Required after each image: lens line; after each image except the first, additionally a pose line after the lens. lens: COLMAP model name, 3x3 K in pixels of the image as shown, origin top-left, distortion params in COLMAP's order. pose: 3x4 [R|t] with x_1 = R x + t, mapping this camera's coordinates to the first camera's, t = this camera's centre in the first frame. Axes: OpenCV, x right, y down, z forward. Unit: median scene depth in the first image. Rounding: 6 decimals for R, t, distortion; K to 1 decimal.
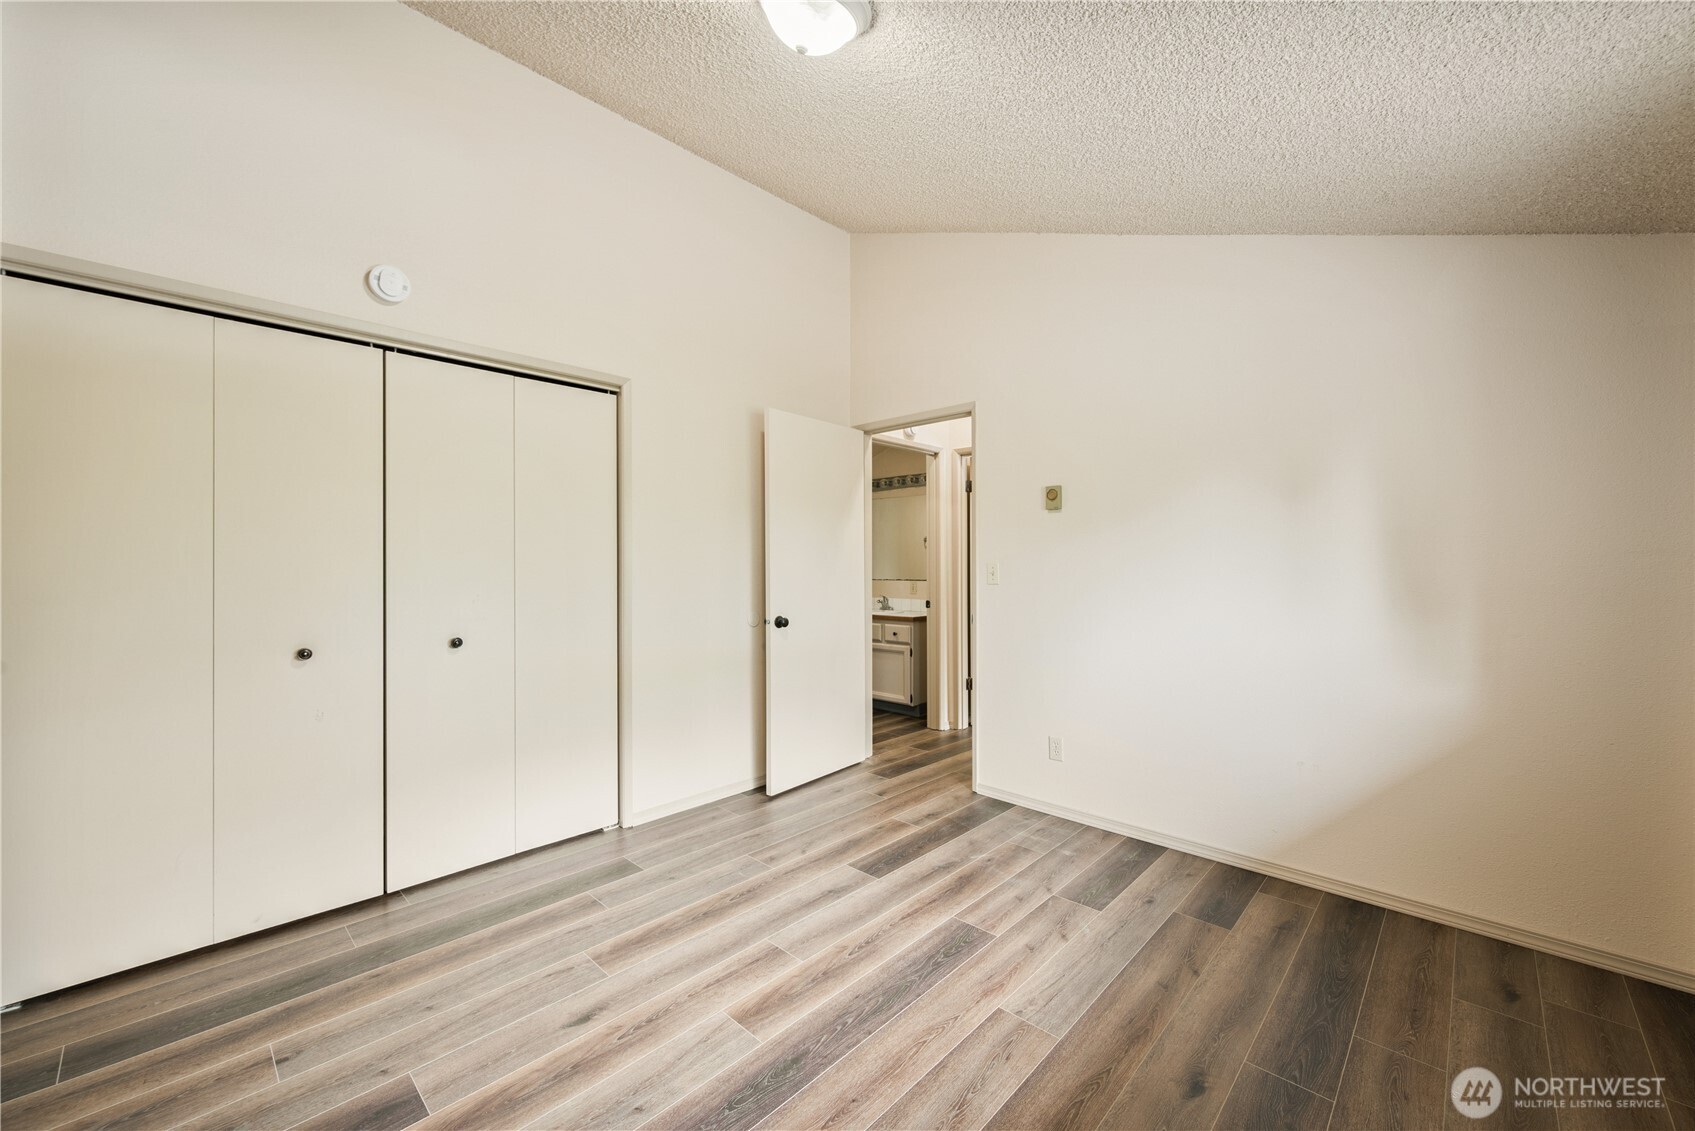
lens RADIAL K [[669.3, 0, 847.5], [0, 669.3, 565.5], [0, 0, 1]] dist [0.000495, 0.000090]
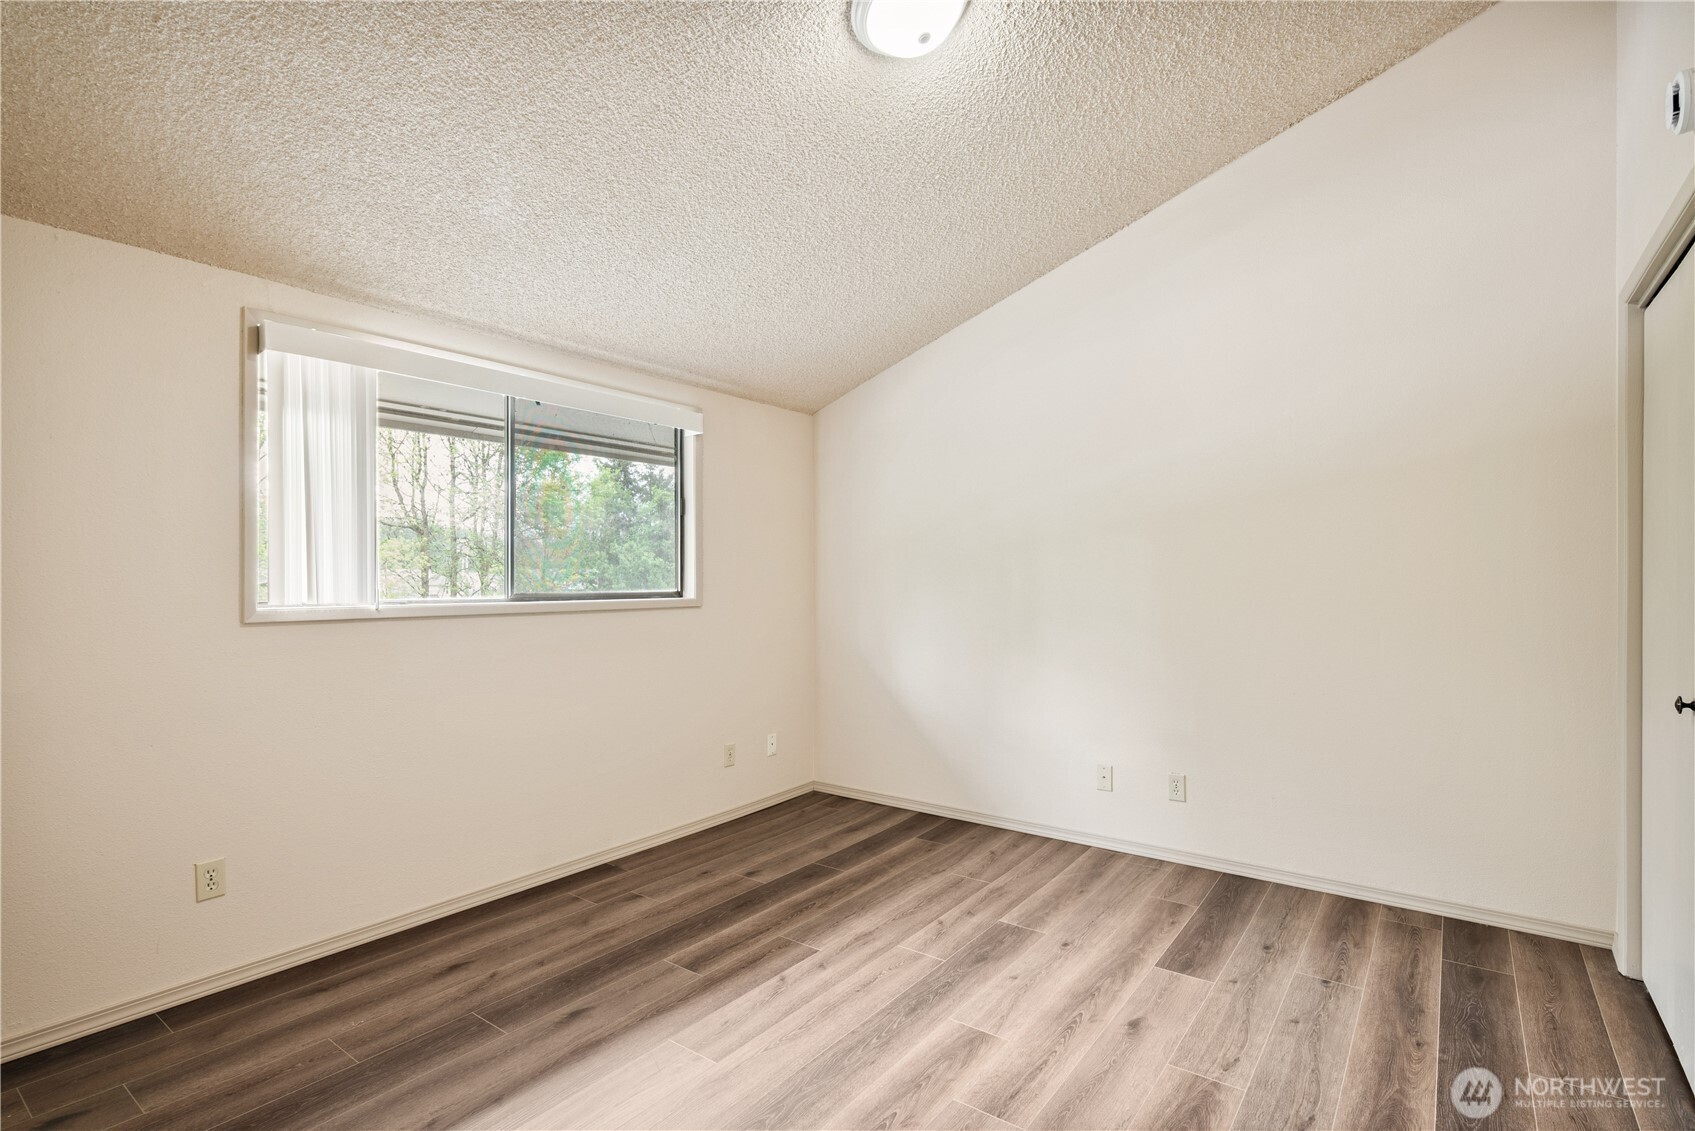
lens RADIAL K [[828.8, 0, 847.5], [0, 828.8, 565.5], [0, 0, 1]] dist [0.000001, -0.000014]
pose [[-0.992282, 0.000997, -0.123995, 0.194069], [0.002347, 0.999940, -0.010744, -0.005774], [0.123977, -0.010953, -0.992225, 2.217745]]
